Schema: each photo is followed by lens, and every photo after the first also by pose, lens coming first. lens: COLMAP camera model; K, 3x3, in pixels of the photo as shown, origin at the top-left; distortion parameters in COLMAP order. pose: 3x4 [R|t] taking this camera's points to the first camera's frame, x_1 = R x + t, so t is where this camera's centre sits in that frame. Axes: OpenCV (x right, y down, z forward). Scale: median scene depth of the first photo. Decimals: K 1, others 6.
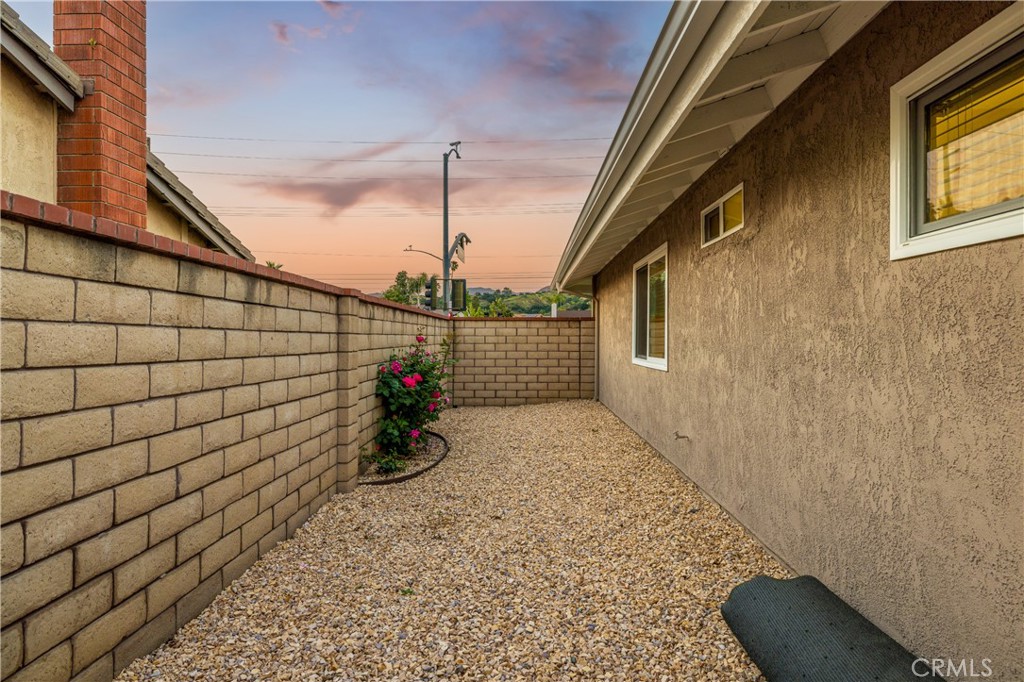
lens RADIAL K [[427.1, 0, 508.6], [0, 427.1, 339.9], [0, 0, 1]] dist [-0.000733, -0.000491]
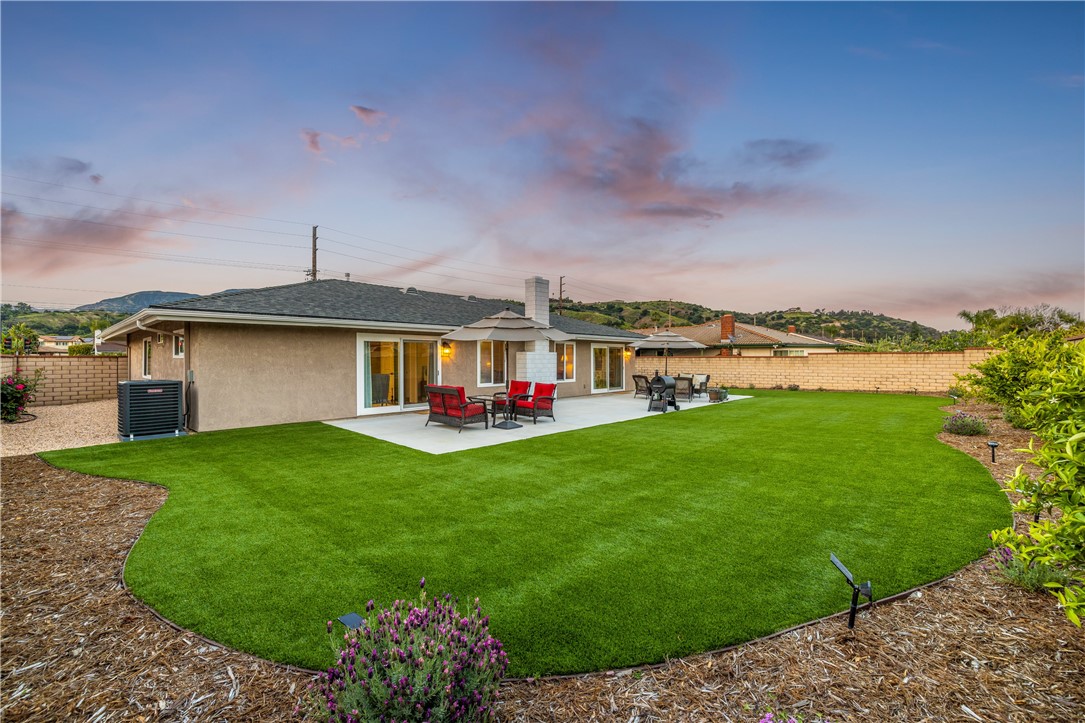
lens RADIAL K [[452.6, 0, 538.9], [0, 452.6, 360.3], [0, 0, 1]] dist [-0.000733, -0.000491]
pose [[0.637452, -0.002406, 0.770486, -0.188620], [-0.000850, 0.999992, 0.003826, -0.041619], [-0.770489, -0.003094, 0.637445, -1.734537]]
